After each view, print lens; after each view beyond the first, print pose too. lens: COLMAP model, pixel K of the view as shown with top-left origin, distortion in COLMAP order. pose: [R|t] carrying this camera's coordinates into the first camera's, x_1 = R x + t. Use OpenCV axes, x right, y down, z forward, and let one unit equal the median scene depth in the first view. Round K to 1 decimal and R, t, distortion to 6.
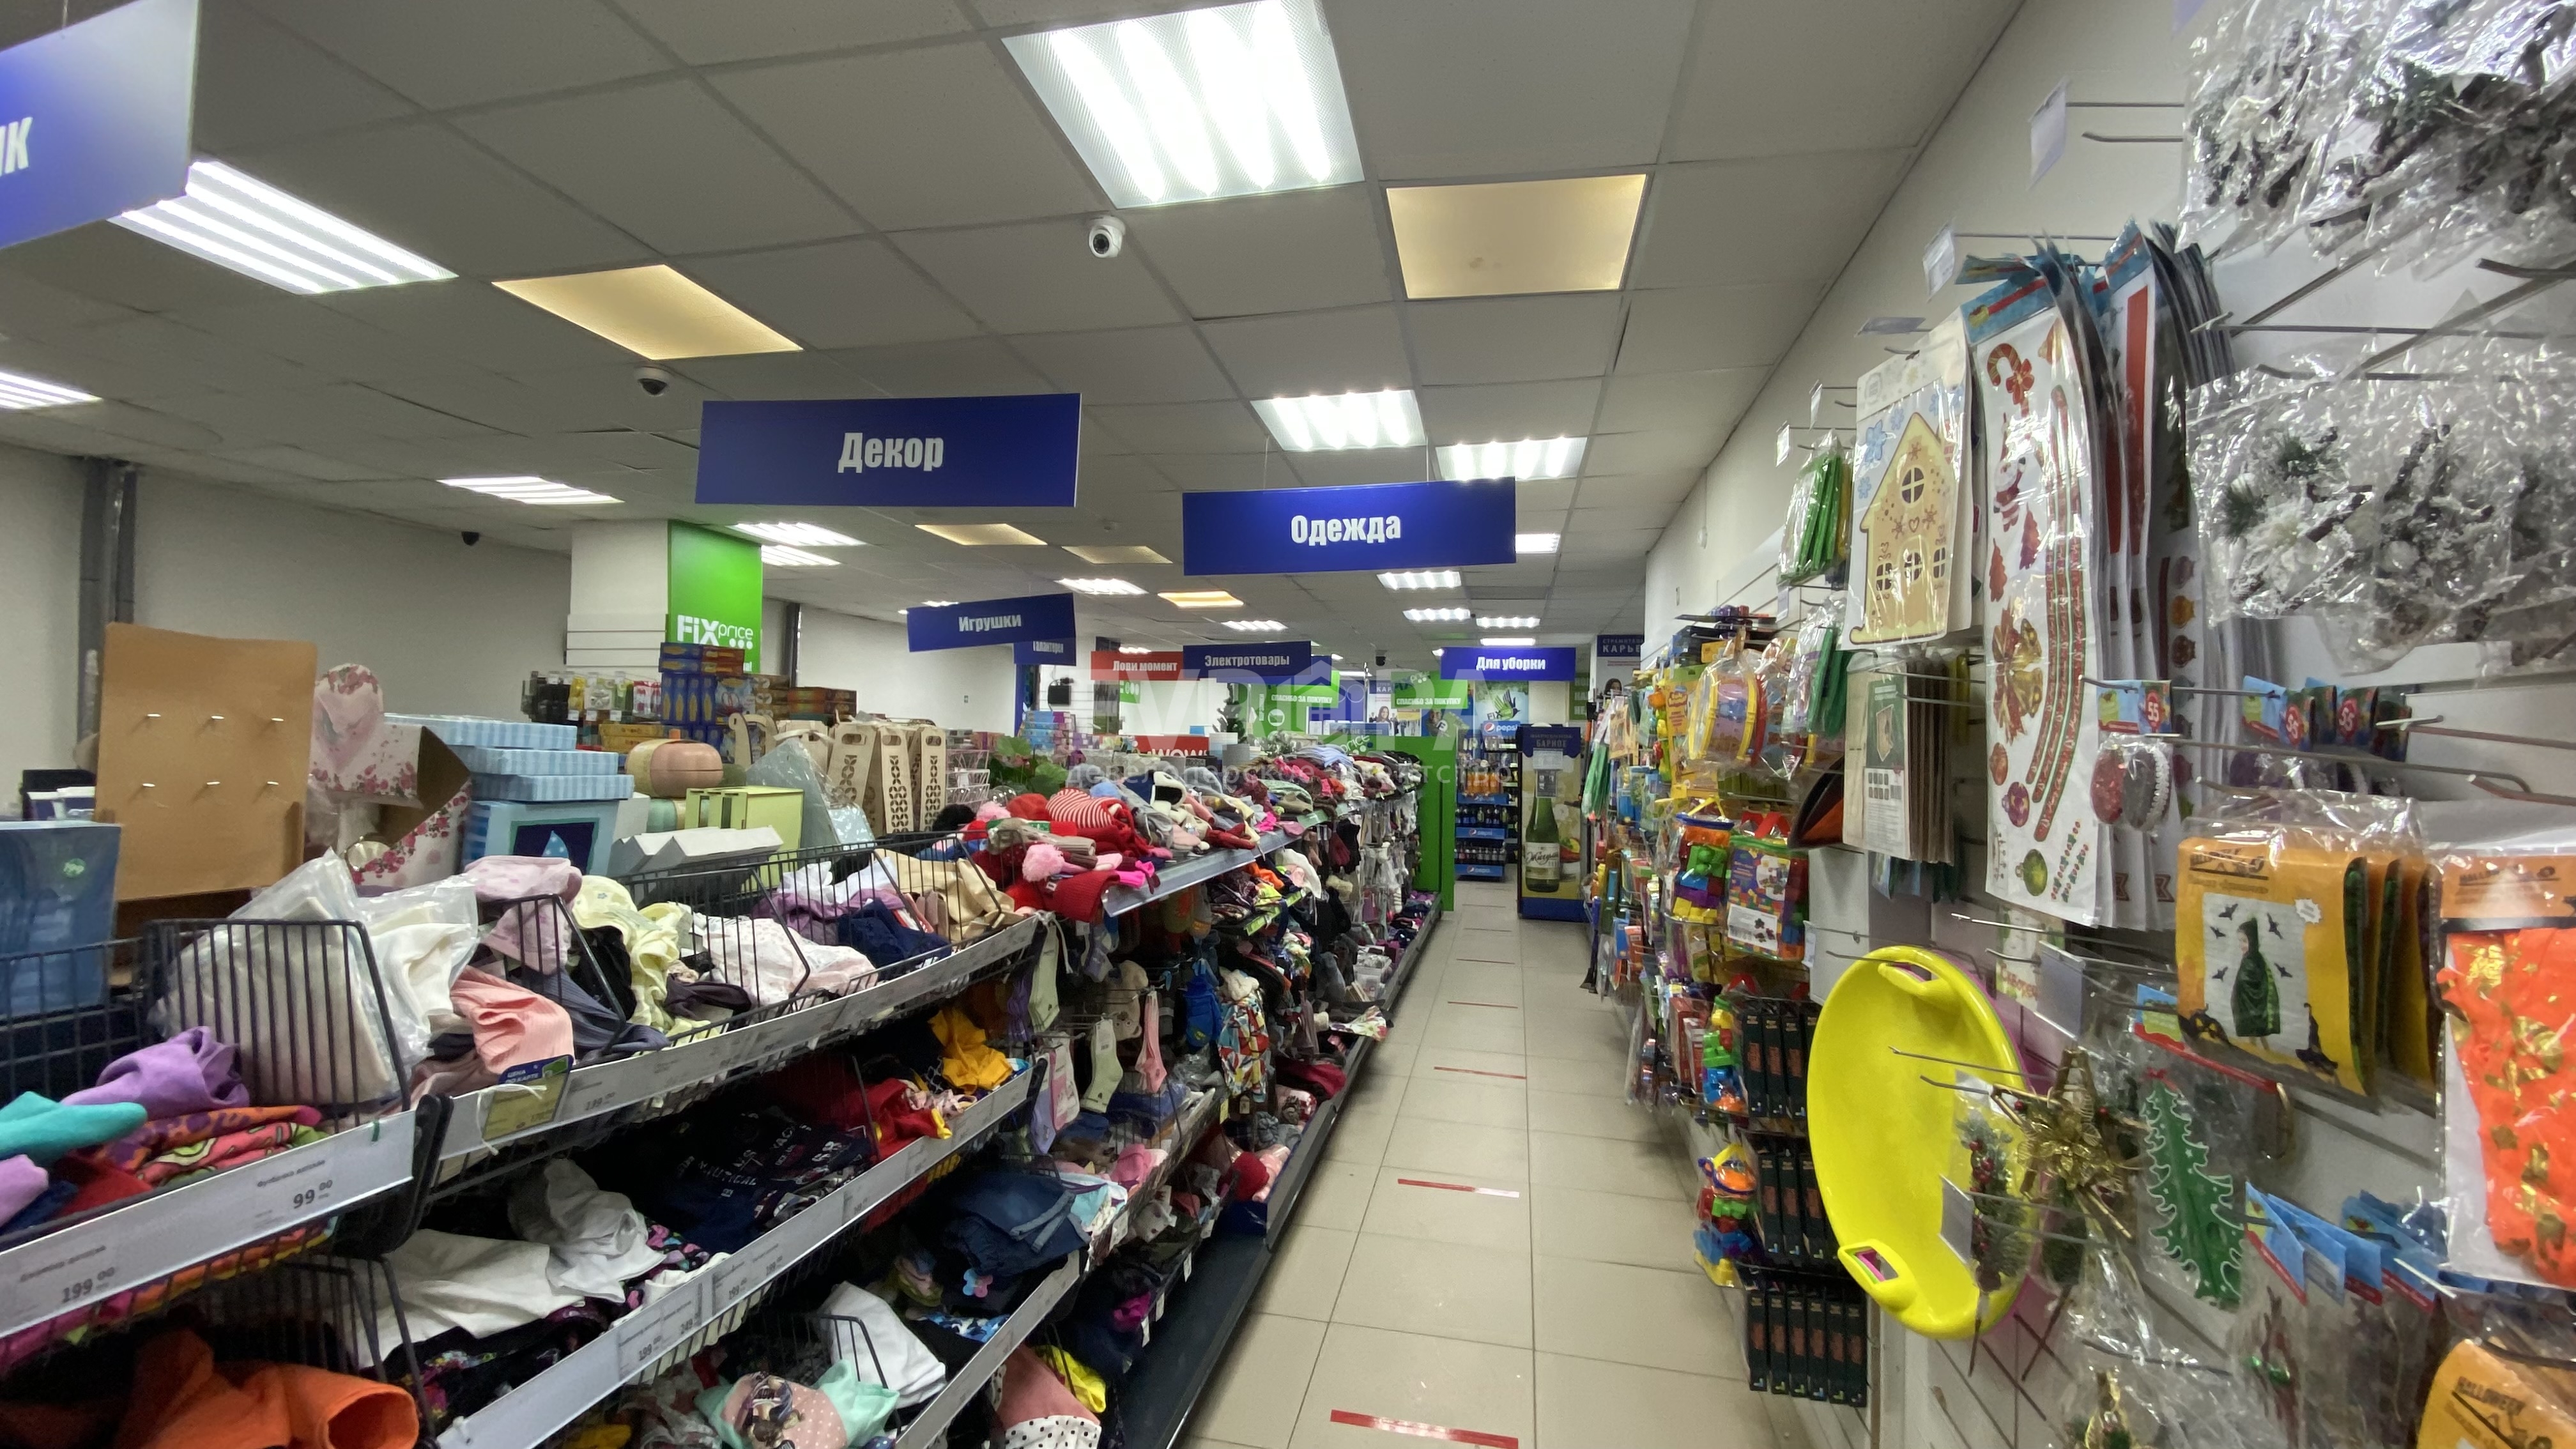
lens RADIAL K [[1022.3, 0, 1282.8], [0, 1022.3, 709.3], [0, 0, 1]] dist [0.003821, -0.014309]
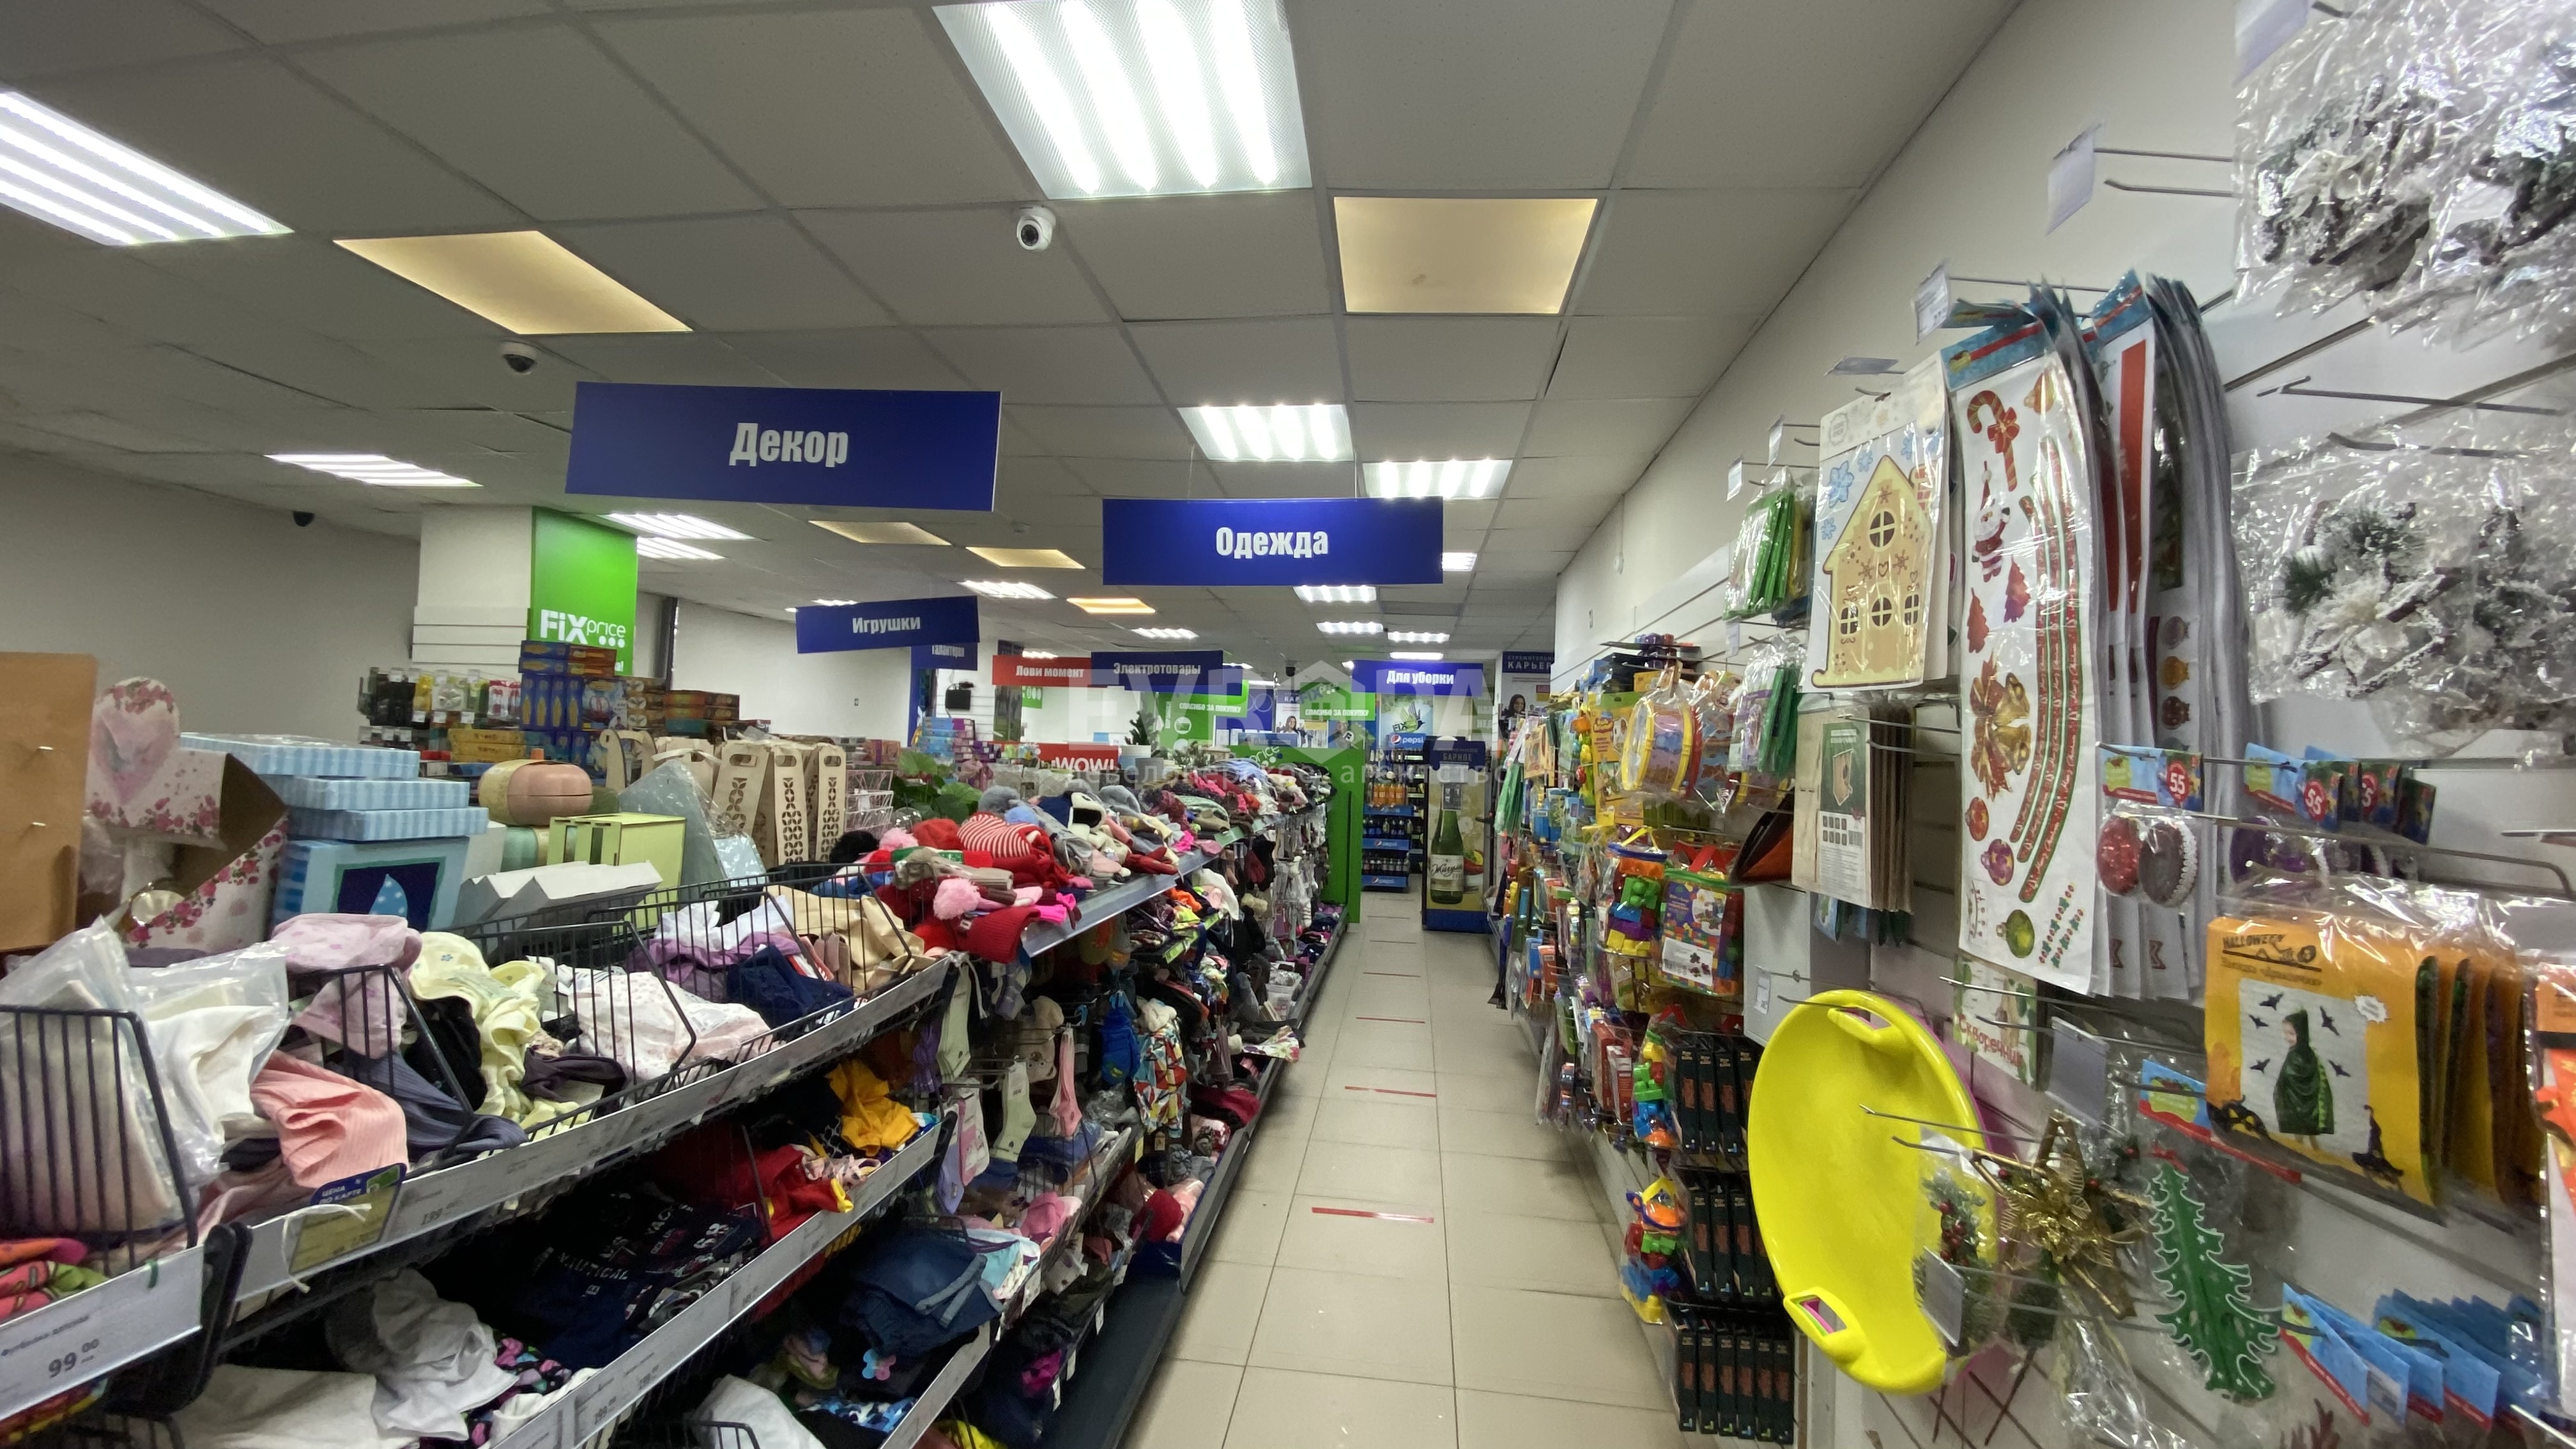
lens RADIAL K [[1022.3, 0, 1282.8], [0, 1022.3, 709.3], [0, 0, 1]] dist [0.003821, -0.014309]
pose [[0.995244, 0.017174, 0.095890, -0.026059], [-0.016565, 0.999837, -0.007150, -0.015217], [-0.095997, 0.005528, 0.995366, 0.040102]]
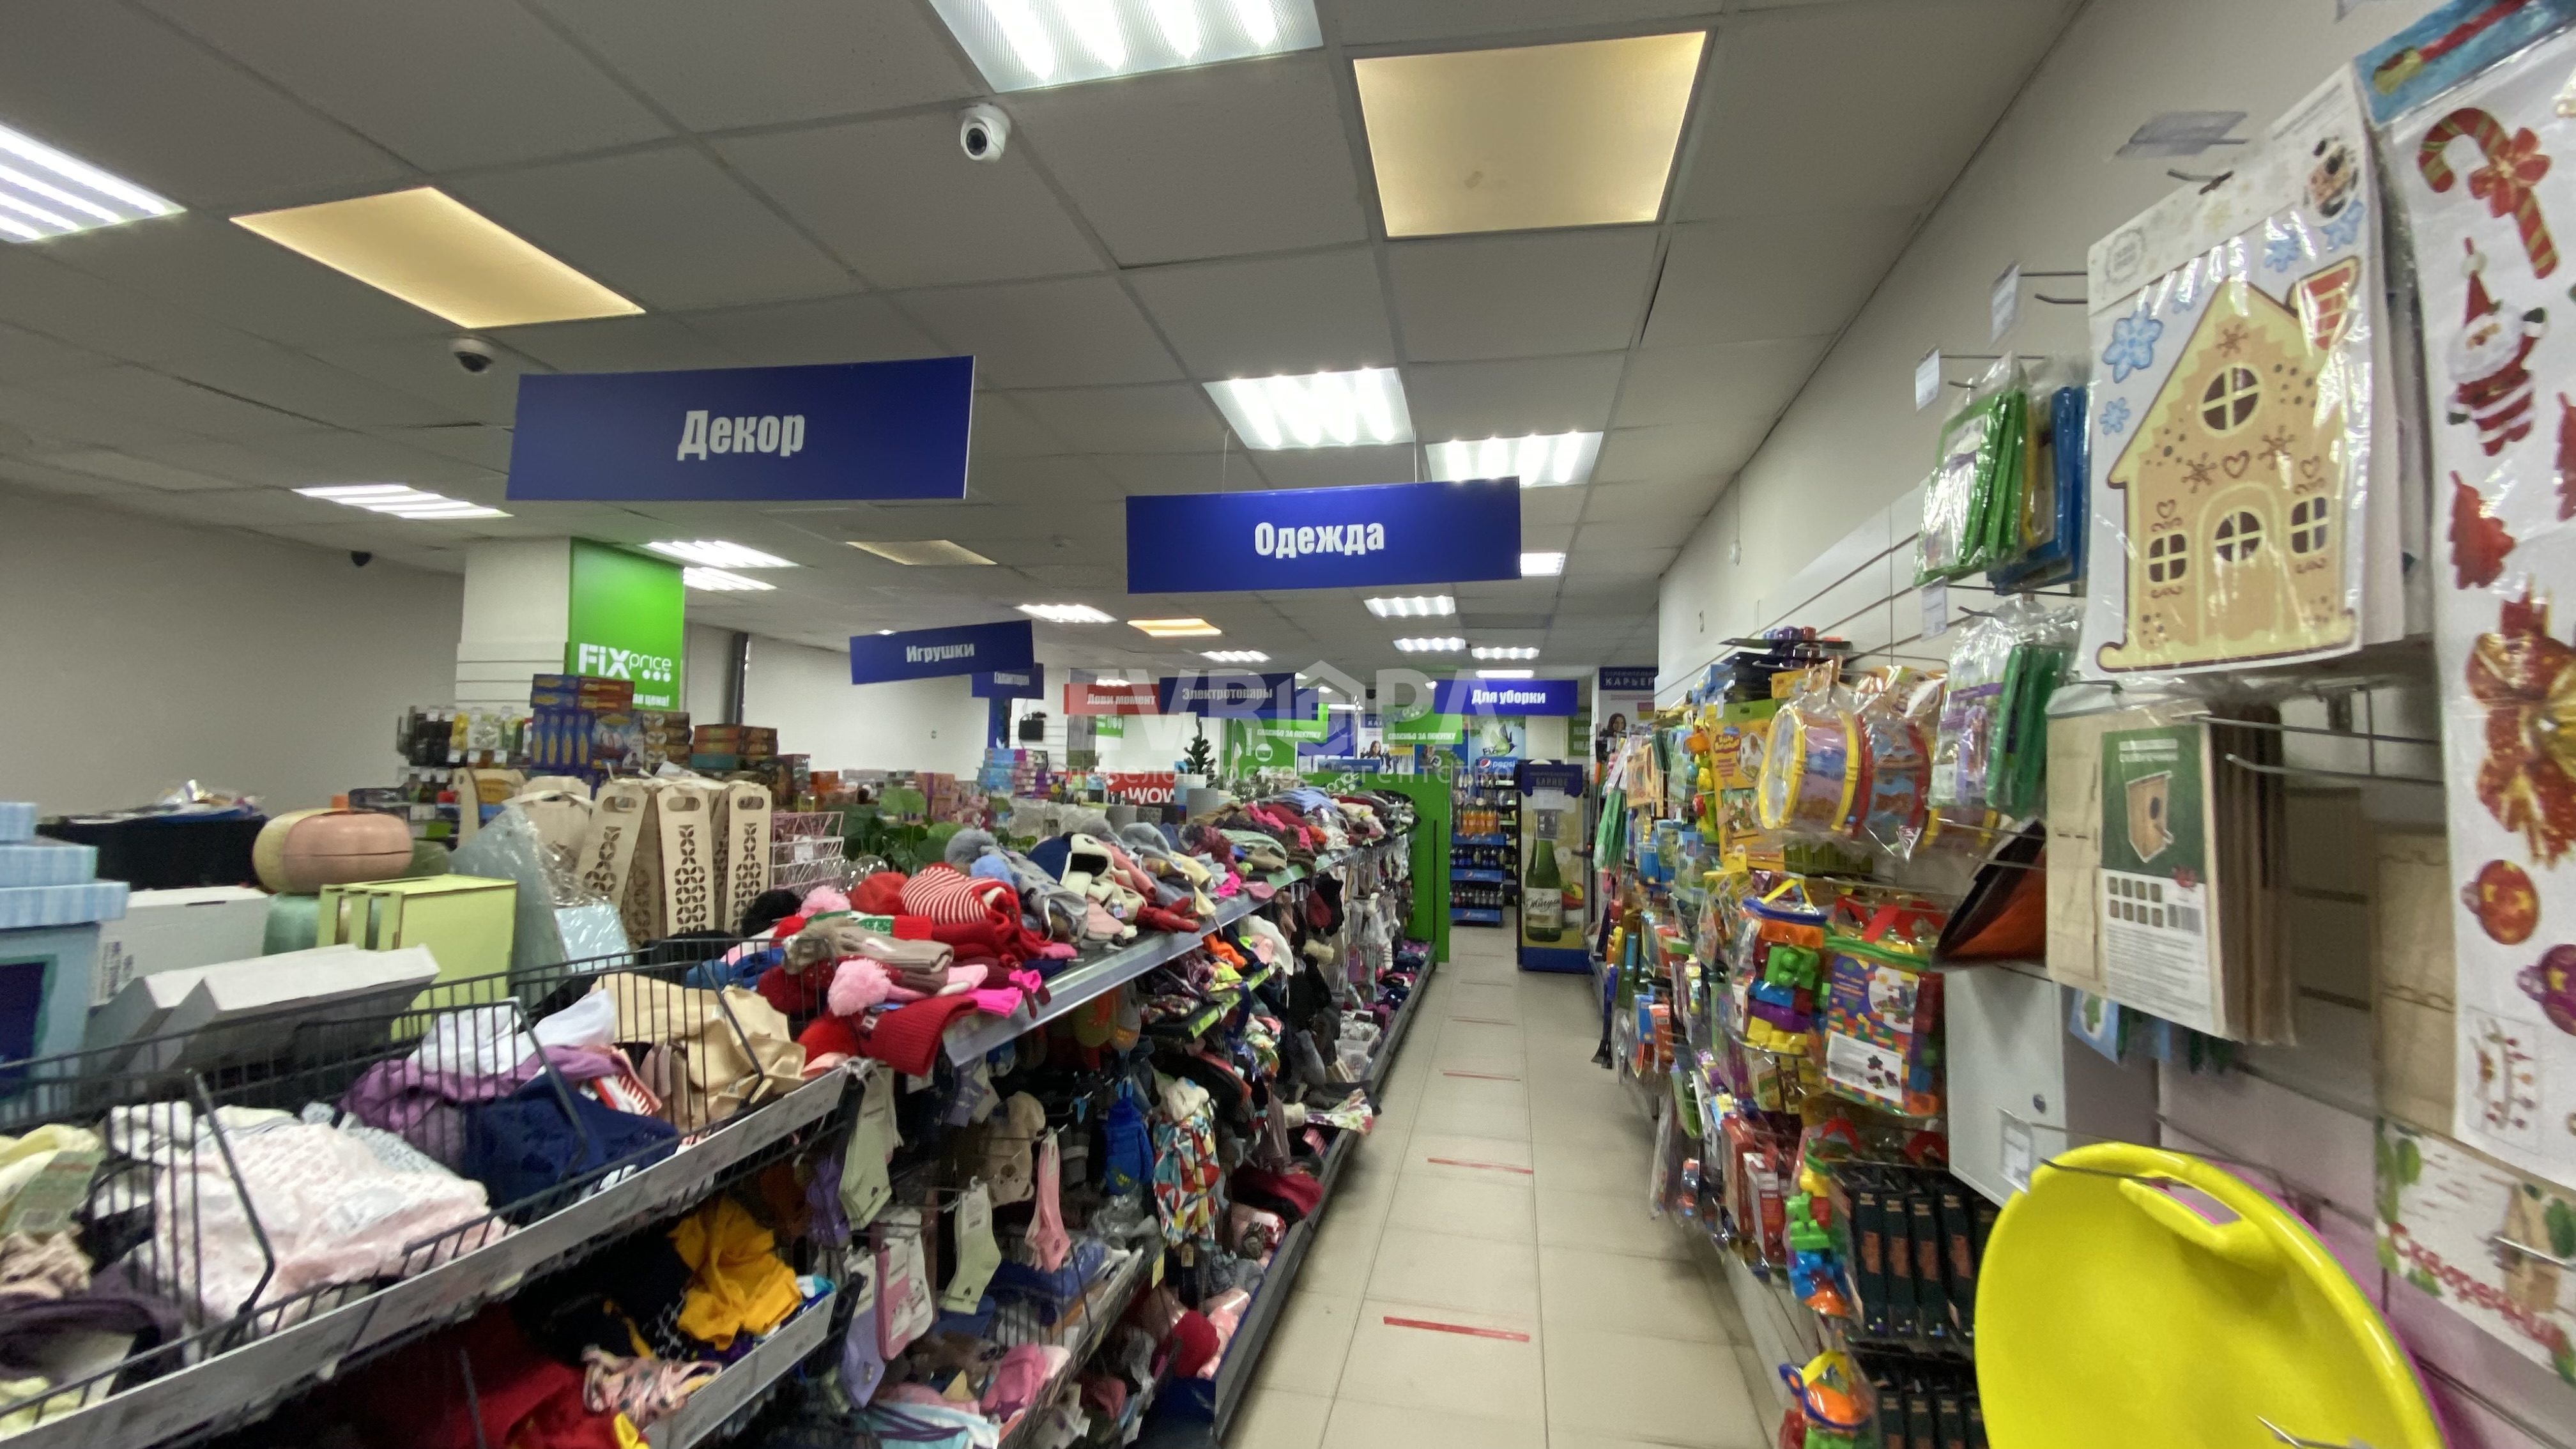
lens RADIAL K [[1029.5, 0, 1287.9], [0, 1029.5, 711.0], [0, 0, 1]] dist [0.000756, -0.015349]
pose [[0.999932, -0.000155, 0.011625, 0.038142], [0.000511, 0.999530, -0.030640, -0.012475], [-0.011614, 0.030644, 0.999463, 0.229400]]
